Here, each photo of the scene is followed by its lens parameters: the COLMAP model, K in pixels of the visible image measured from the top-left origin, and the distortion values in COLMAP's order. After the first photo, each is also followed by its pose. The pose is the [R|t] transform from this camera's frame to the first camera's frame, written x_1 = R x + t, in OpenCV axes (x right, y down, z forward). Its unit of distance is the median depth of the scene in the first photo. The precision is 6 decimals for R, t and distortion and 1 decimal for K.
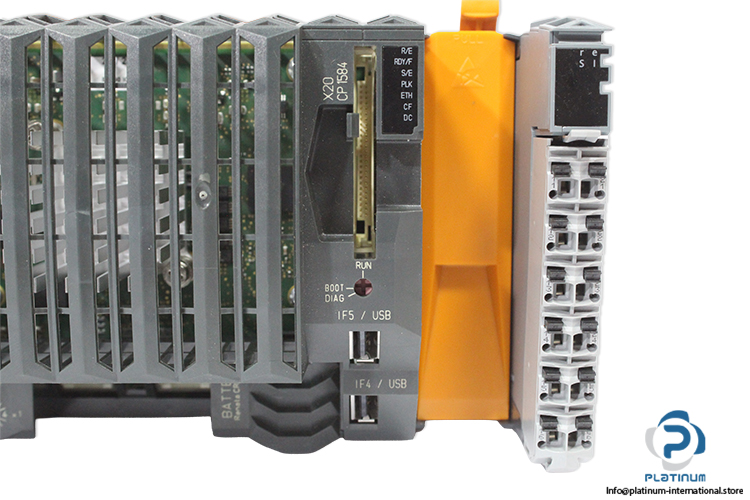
lens RADIAL K [[1087.5, 0, 374.5], [0, 1087.5, 249.8], [0, 0, 1]] dist [-0.046866, 0.000000]
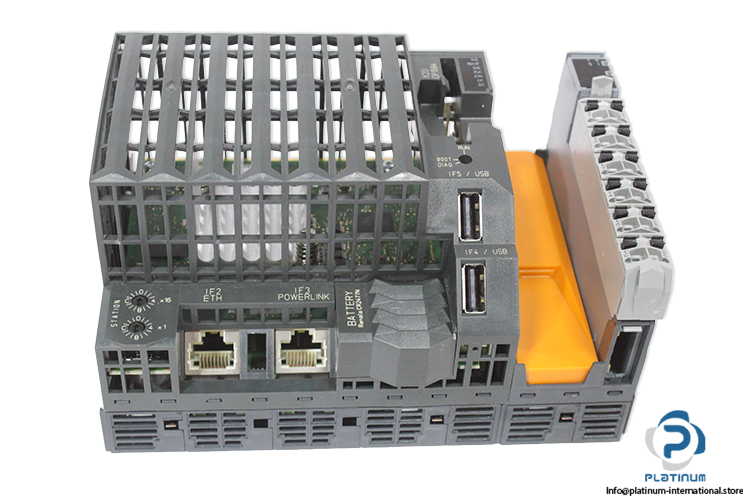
lens RADIAL K [[1252.0, 0, 375.5], [0, 1252.0, 249.5], [0, 0, 1]] dist [-0.028831, 0.000000]
pose [[0.996717, -0.017825, 0.078984, -0.242150], [0.075339, 0.561583, -0.823983, 1.344511], [-0.029669, 0.827228, 0.561082, 0.236277]]
